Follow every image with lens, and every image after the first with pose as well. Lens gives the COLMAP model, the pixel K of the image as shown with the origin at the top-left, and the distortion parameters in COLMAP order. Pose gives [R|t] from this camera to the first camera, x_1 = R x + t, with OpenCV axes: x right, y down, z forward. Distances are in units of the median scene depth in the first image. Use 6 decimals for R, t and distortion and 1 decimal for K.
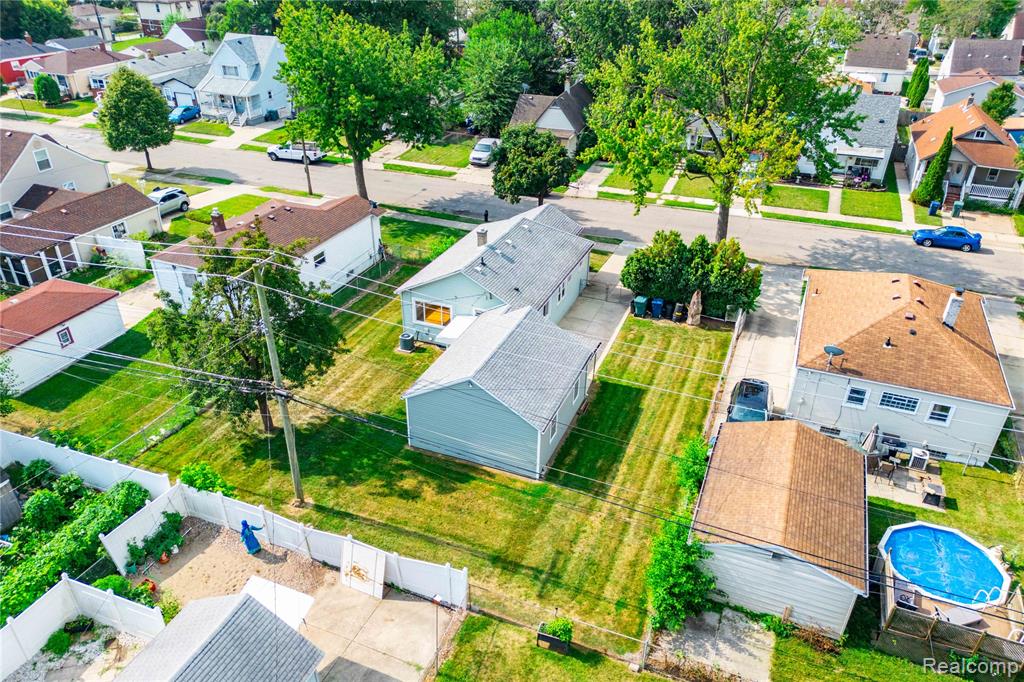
lens RADIAL K [[720.5, 0, 510.9], [0, 720.5, 368.4], [0, 0, 1]] dist [0.066720, -0.065342]
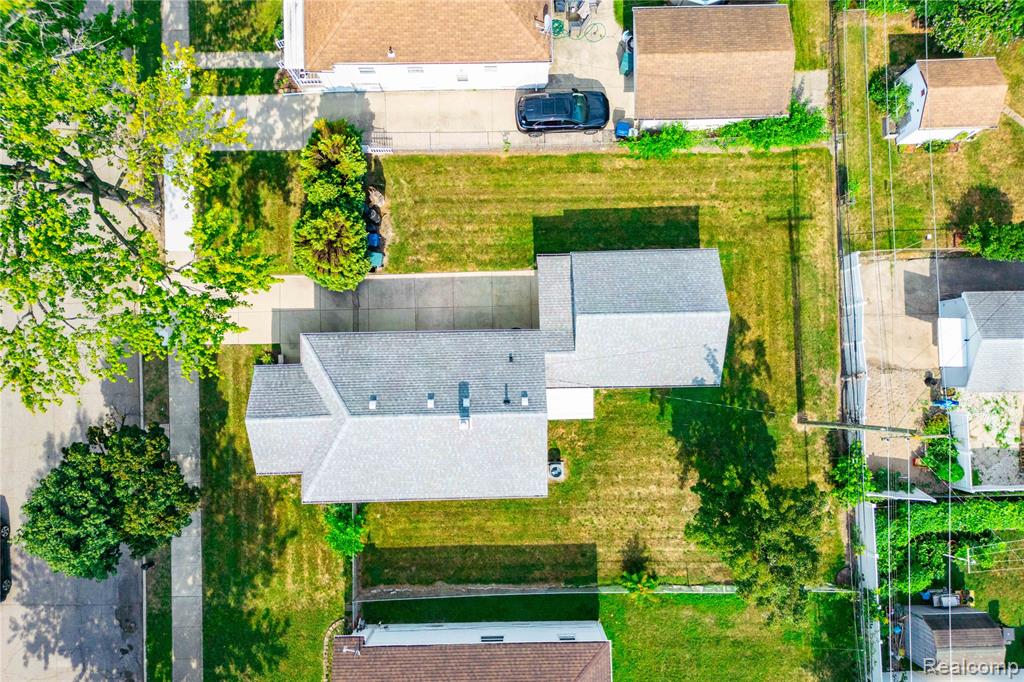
lens RADIAL K [[720.5, 0, 510.9], [0, 720.5, 368.4], [0, 0, 1]] dist [0.066720, -0.065342]
pose [[-0.392936, -0.919401, 0.017419, -0.020521], [0.474912, -0.186676, 0.860006, -1.016702], [-0.787438, 0.346200, 0.509986, 0.637939]]
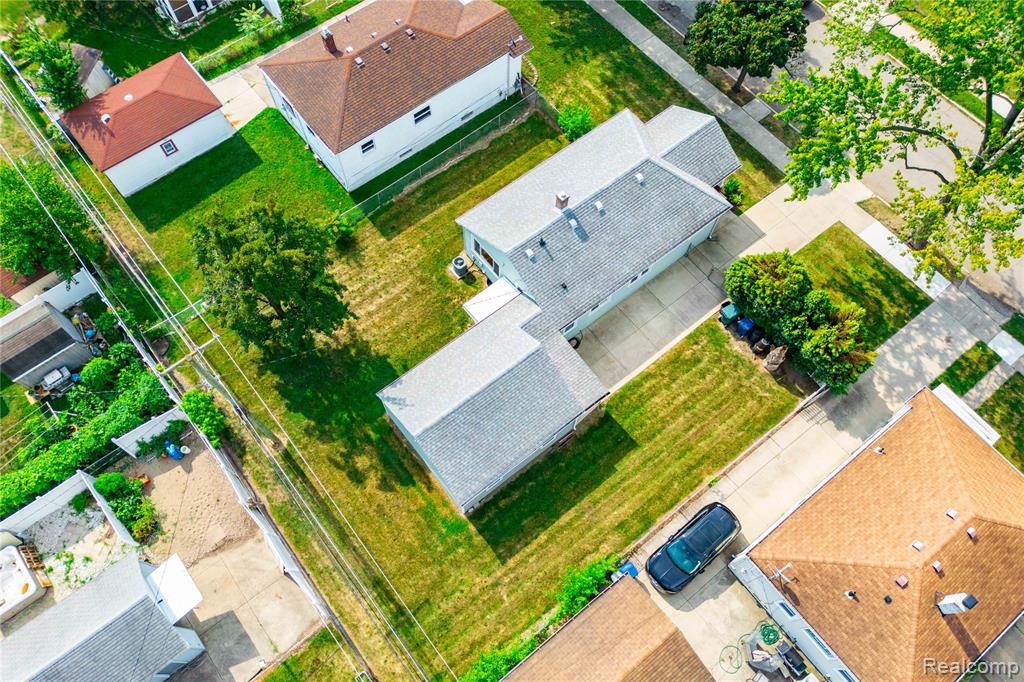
lens RADIAL K [[720.5, 0, 510.9], [0, 720.5, 368.4], [0, 0, 1]] dist [0.066720, -0.065342]
pose [[0.870320, 0.453968, -0.190936, 0.195452], [-0.259393, 0.752108, 0.605846, -0.649057], [0.418639, -0.477752, 0.772331, 0.263826]]
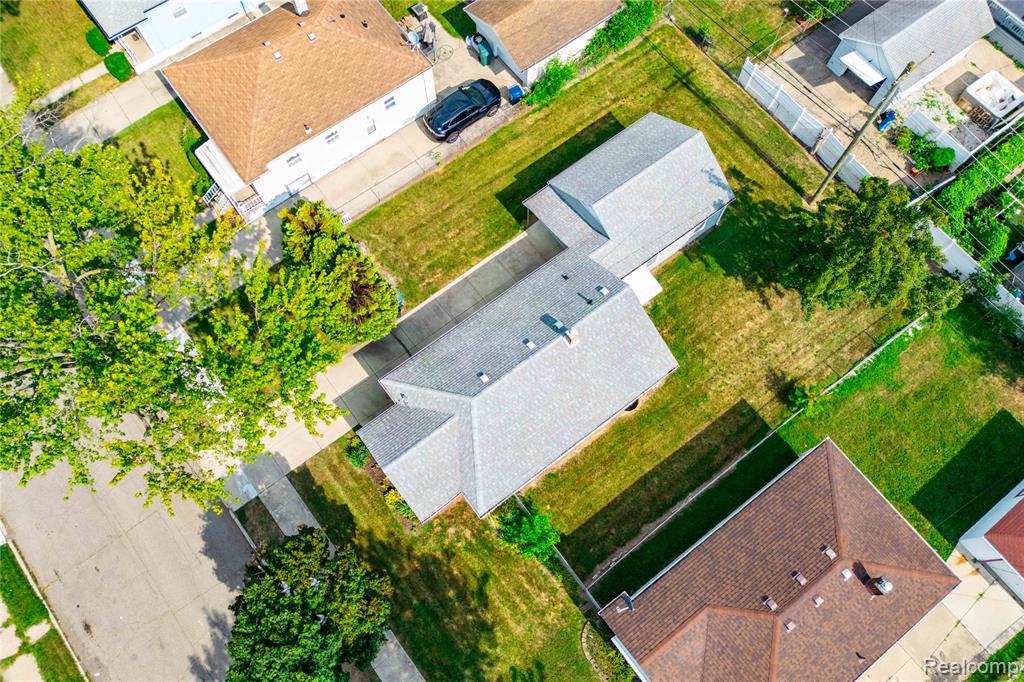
lens RADIAL K [[720.5, 0, 510.9], [0, 720.5, 368.4], [0, 0, 1]] dist [0.066720, -0.065342]
pose [[-0.859568, -0.486405, 0.156692, -0.151501], [0.259434, -0.151190, 0.953853, -1.173746], [-0.440269, 0.860553, 0.256148, 1.039317]]
